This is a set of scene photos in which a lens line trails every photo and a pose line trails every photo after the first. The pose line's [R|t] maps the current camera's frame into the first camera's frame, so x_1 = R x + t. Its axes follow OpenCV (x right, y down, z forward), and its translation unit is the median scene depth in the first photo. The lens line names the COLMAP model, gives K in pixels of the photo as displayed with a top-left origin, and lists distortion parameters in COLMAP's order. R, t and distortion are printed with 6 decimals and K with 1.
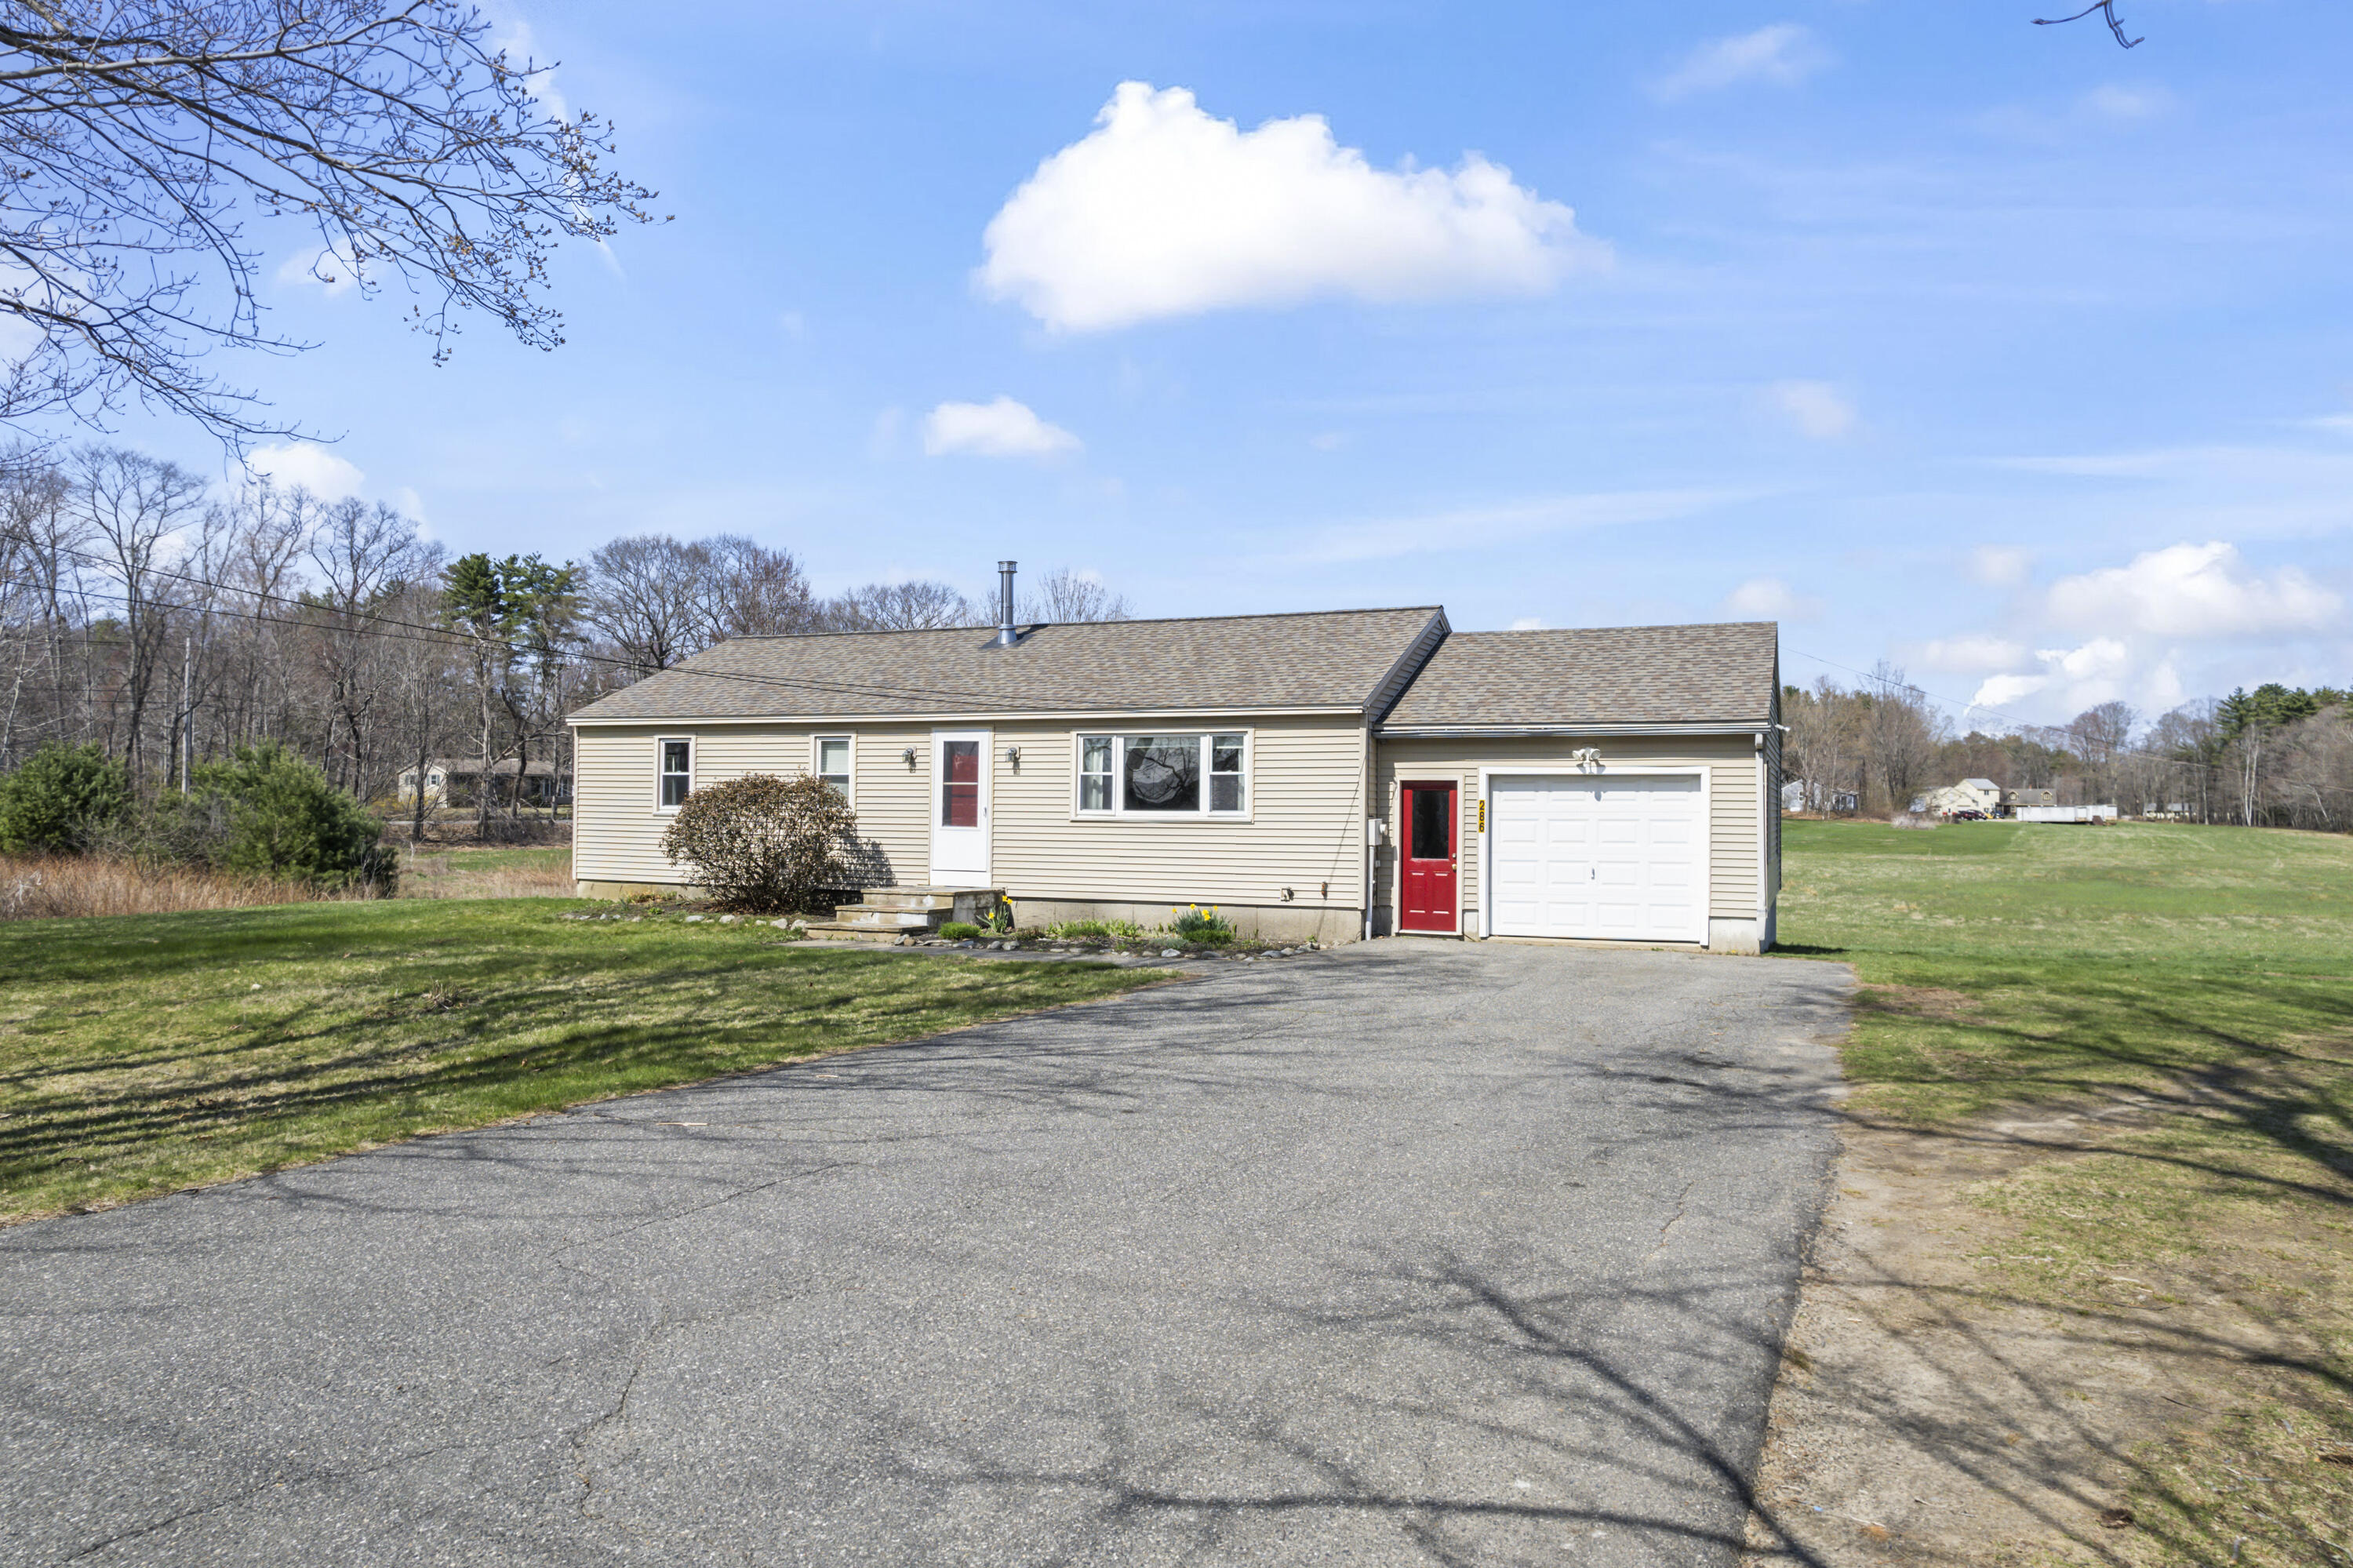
lens RADIAL K [[1536.1, 0, 1186.0], [0, 1536.1, 799.6], [0, 0, 1]] dist [-0.075886, 0.070675]
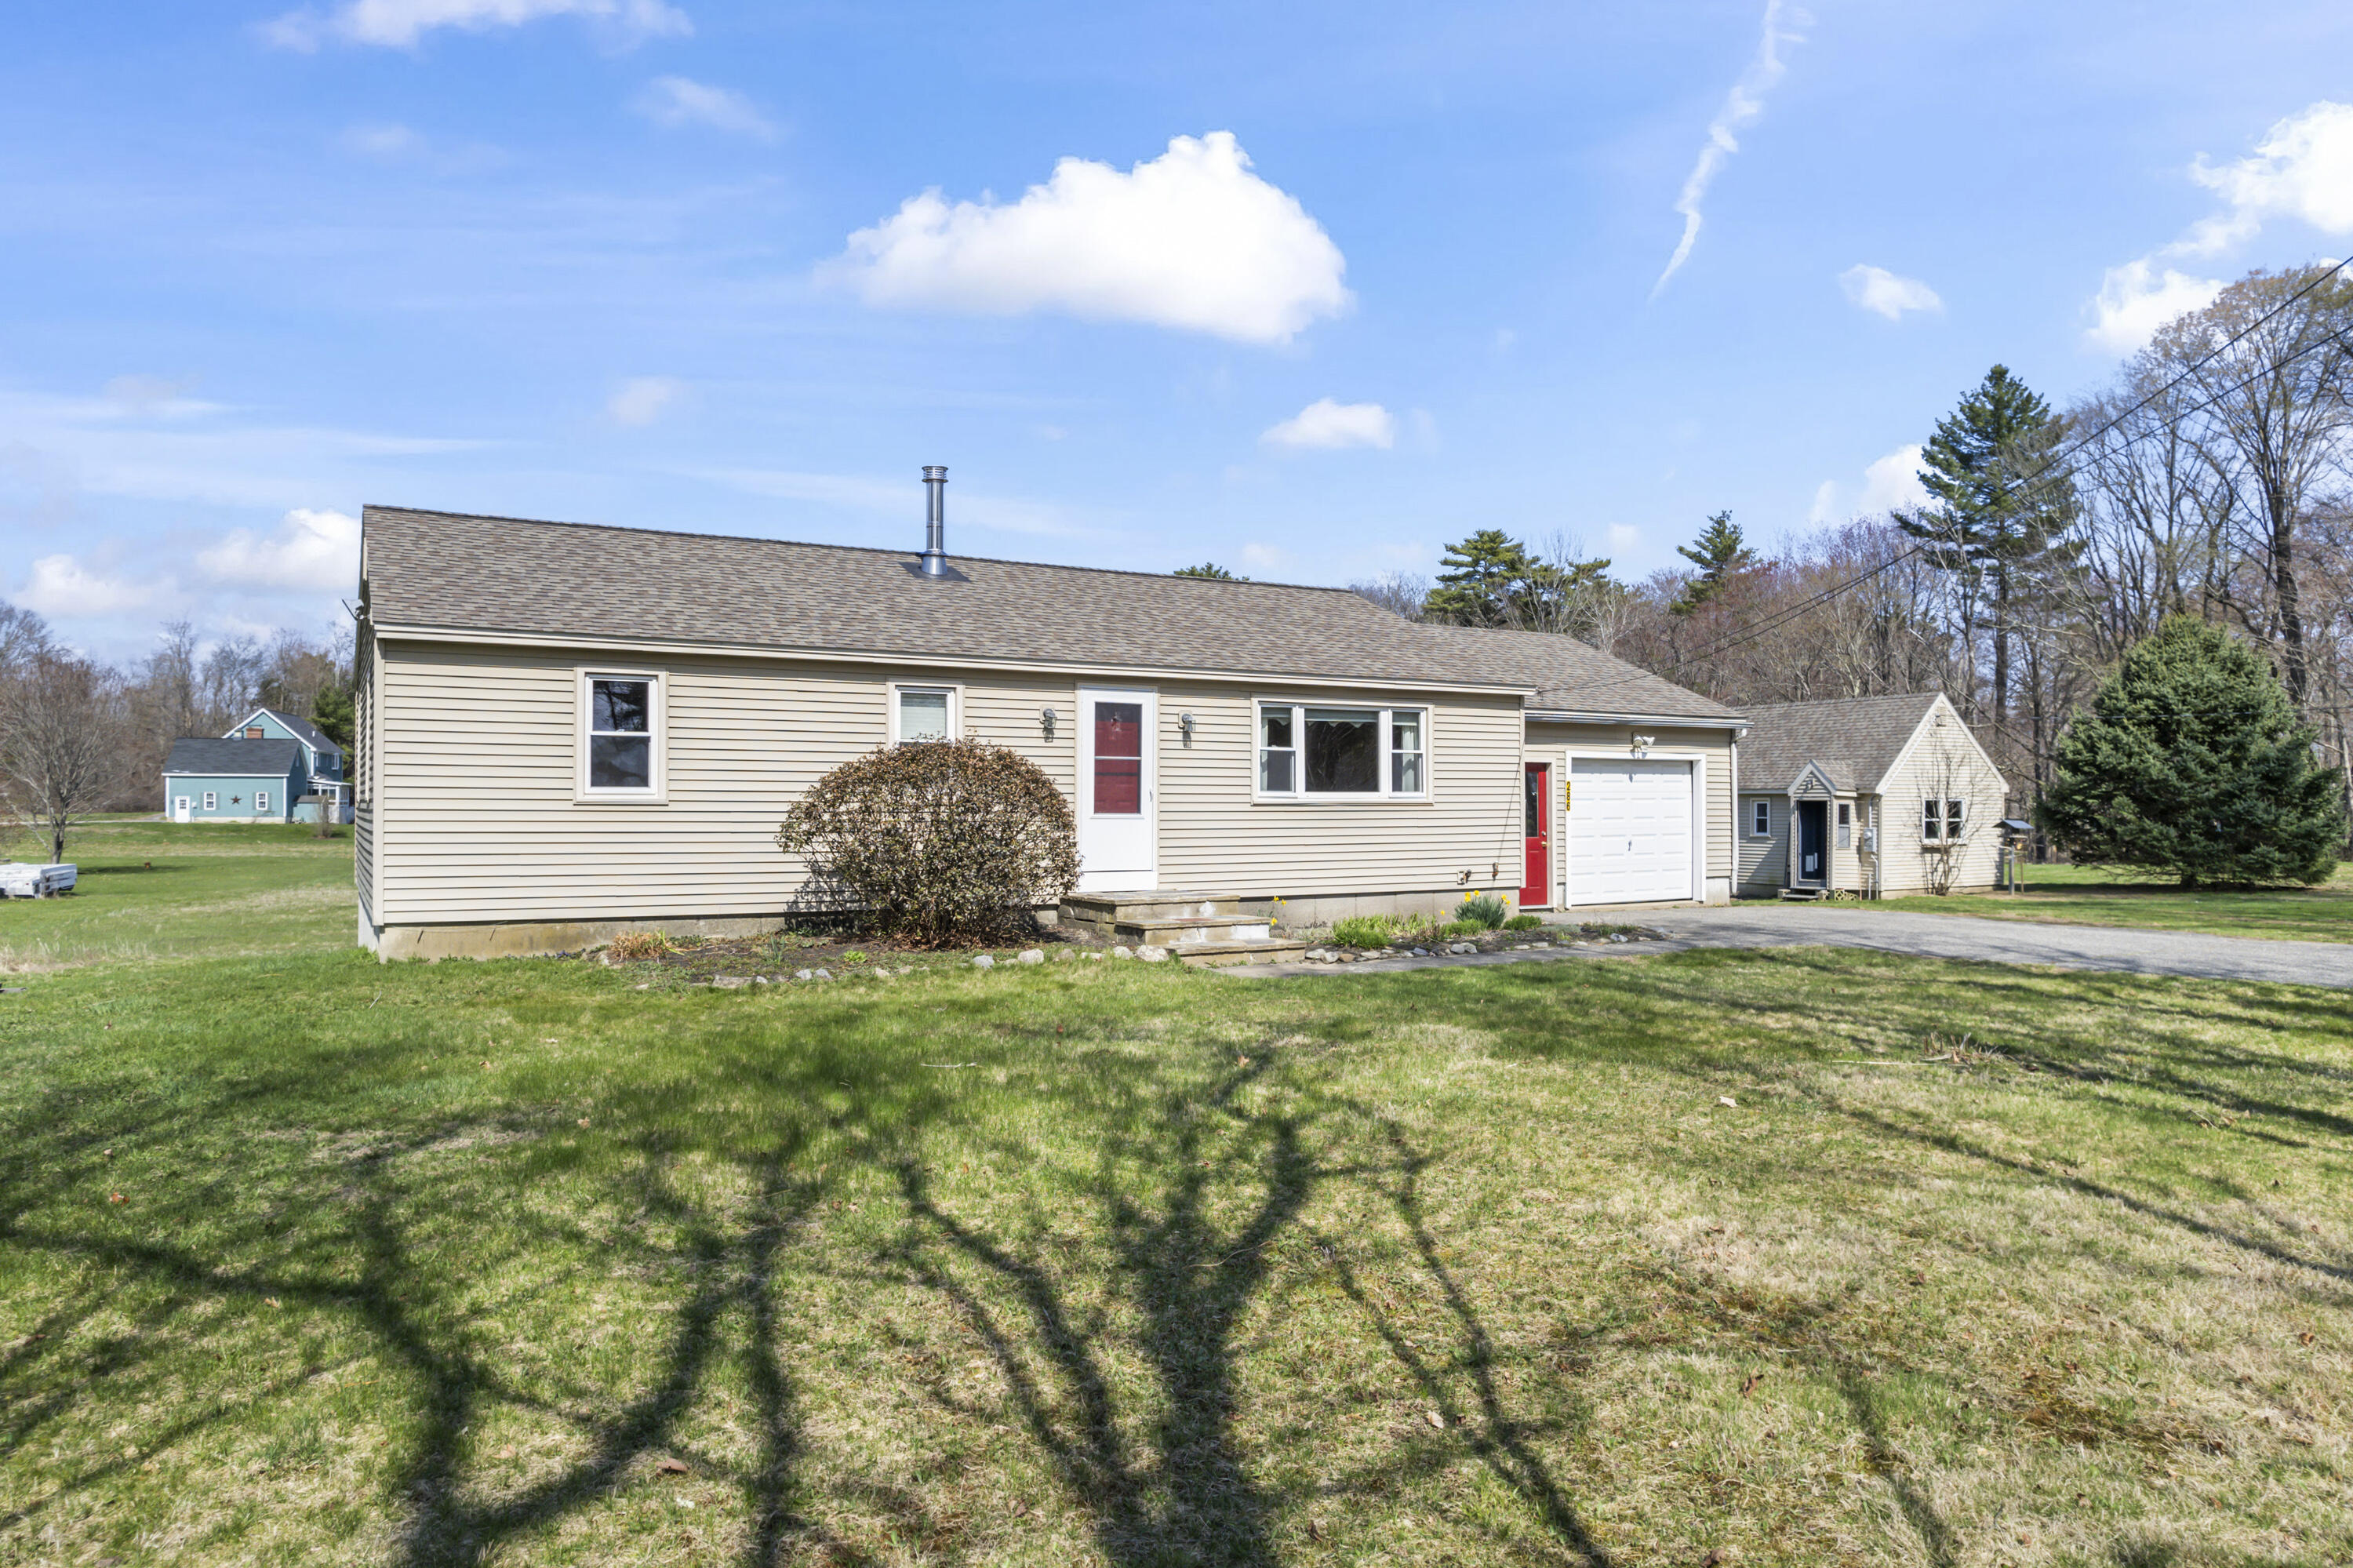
lens RADIAL K [[1536.1, 0, 1186.0], [0, 1536.1, 799.6], [0, 0, 1]] dist [-0.075886, 0.070675]
pose [[0.600421, -0.004283, 0.799672, -0.807781], [0.002649, 0.999991, 0.003366, 0.008730], [-0.799679, 0.000097, 0.600427, 0.552495]]
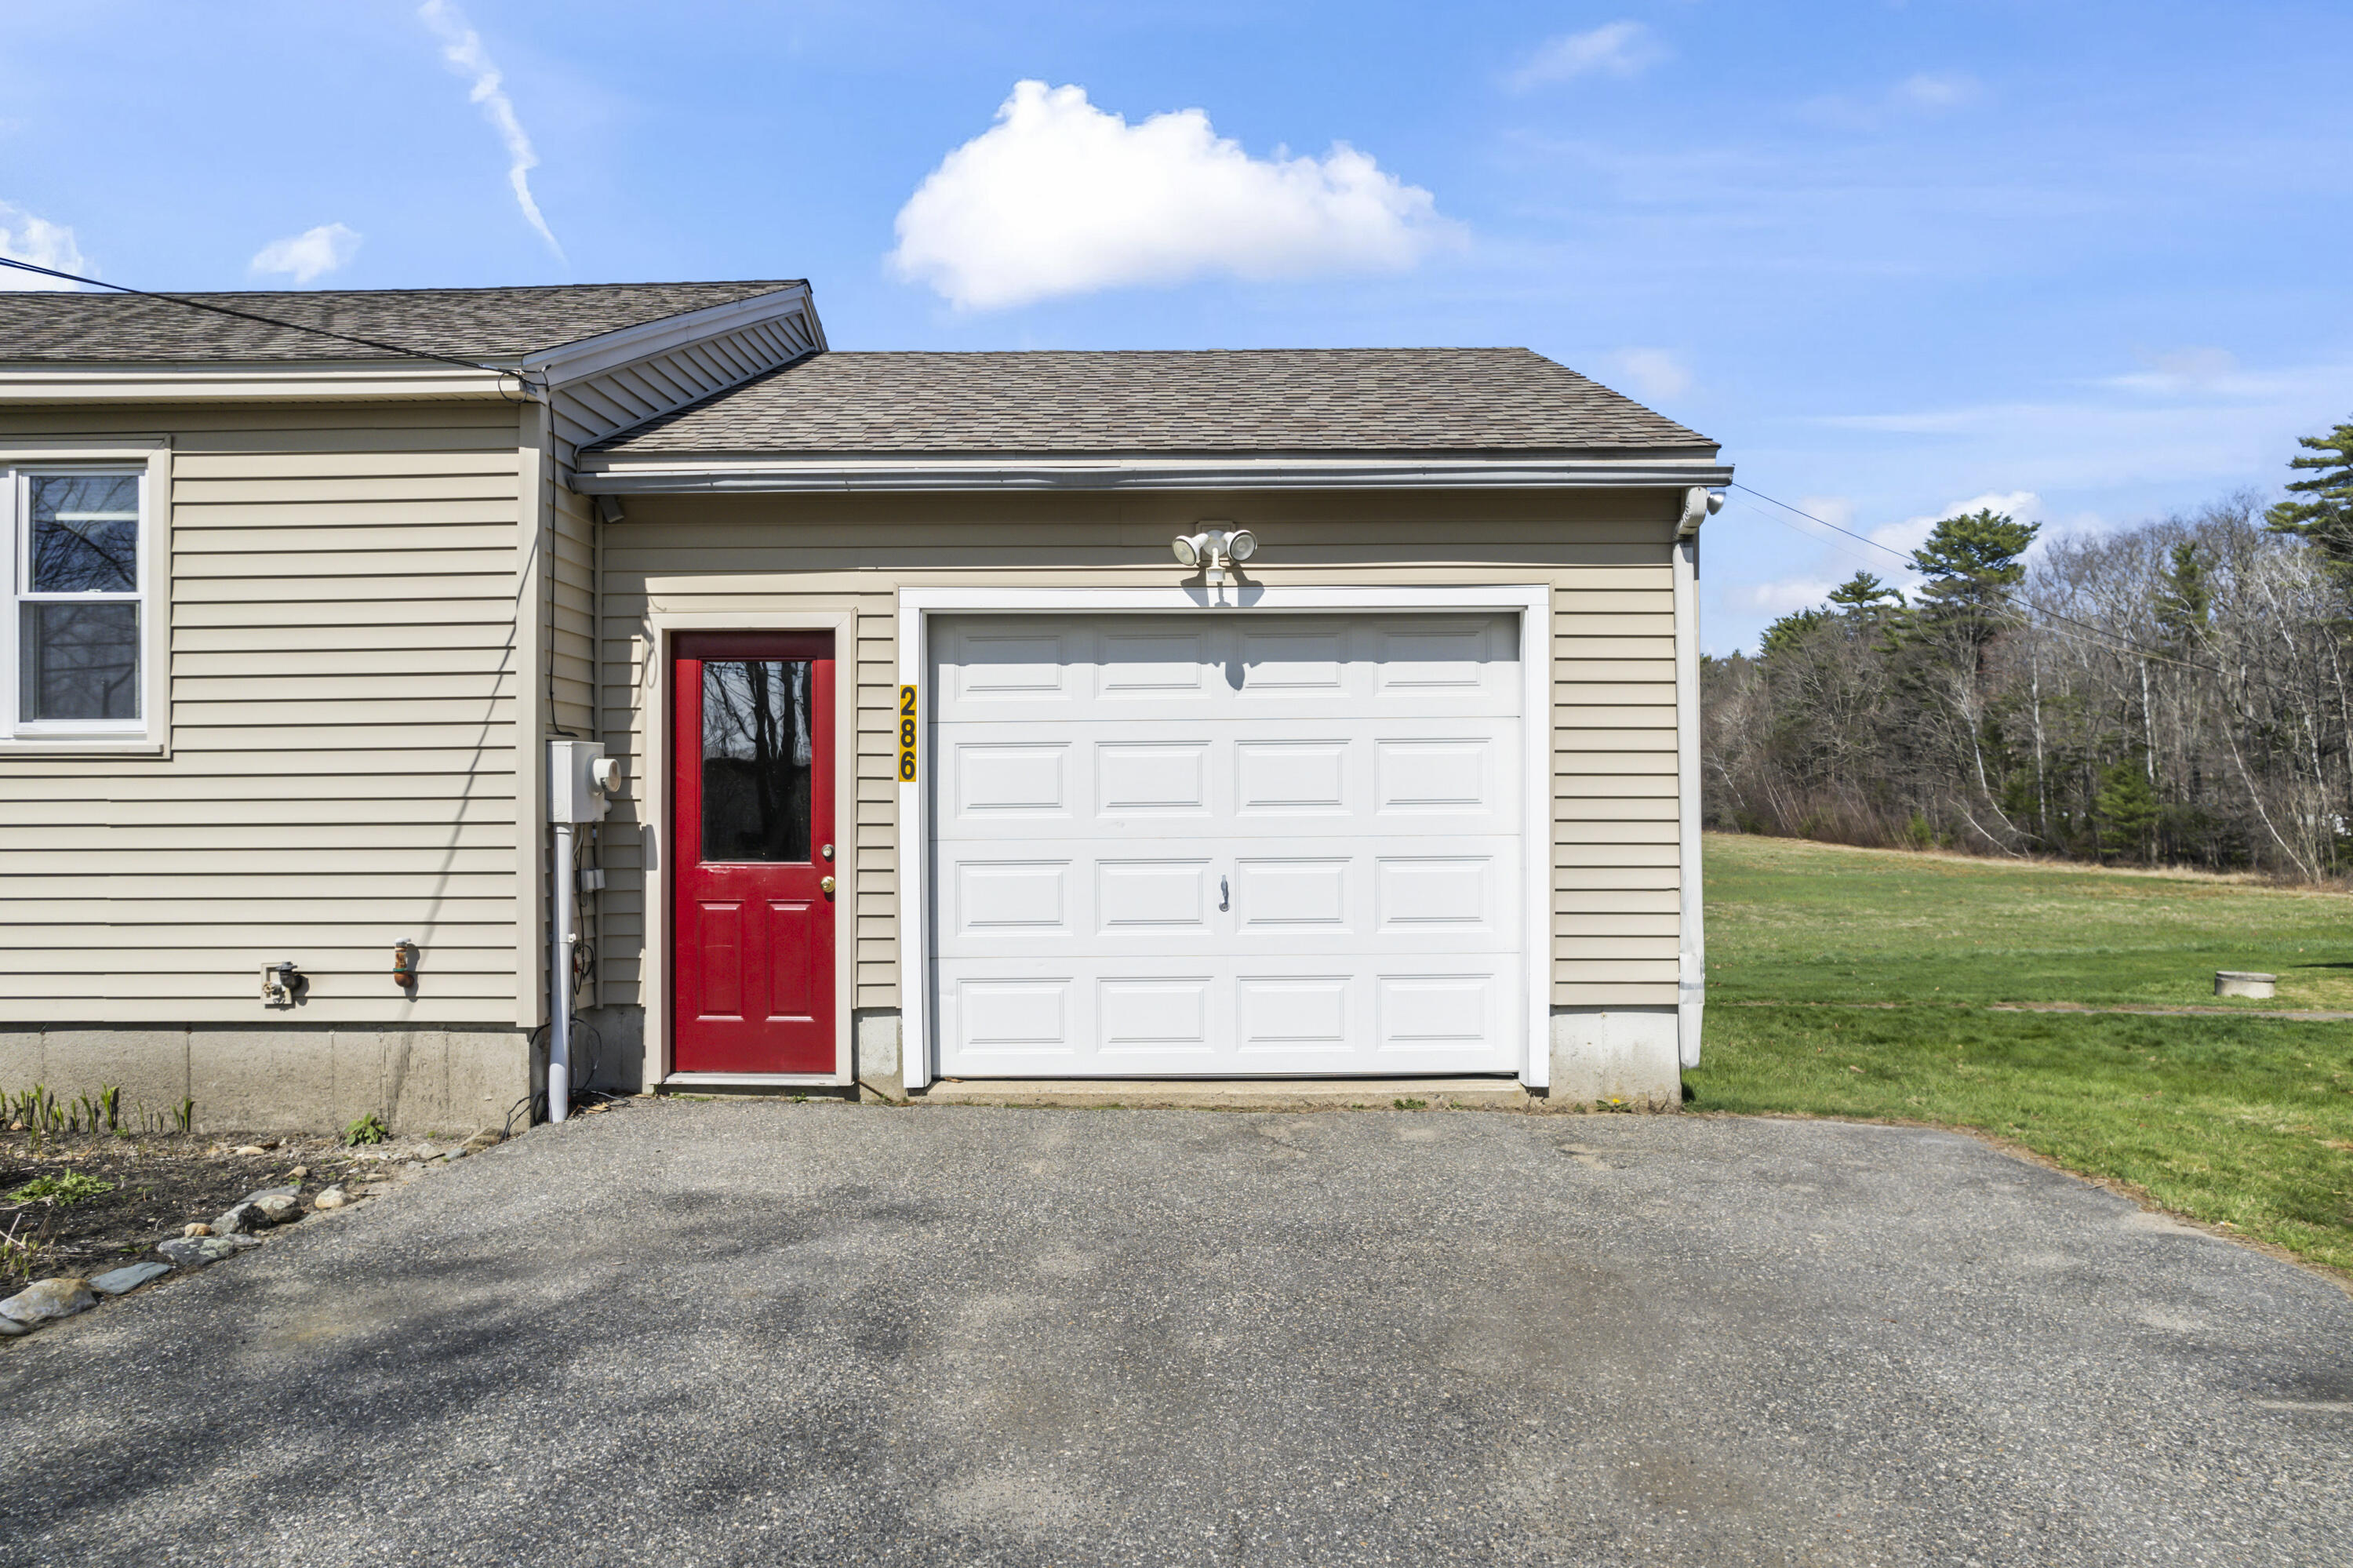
lens RADIAL K [[1536.1, 0, 1186.0], [0, 1536.1, 799.6], [0, 0, 1]] dist [-0.075886, 0.070675]
pose [[0.925642, -0.005423, 0.378362, 0.118234], [0.007306, 0.999967, -0.003541, 0.026427], [-0.378331, 0.006042, 0.925651, 0.643988]]
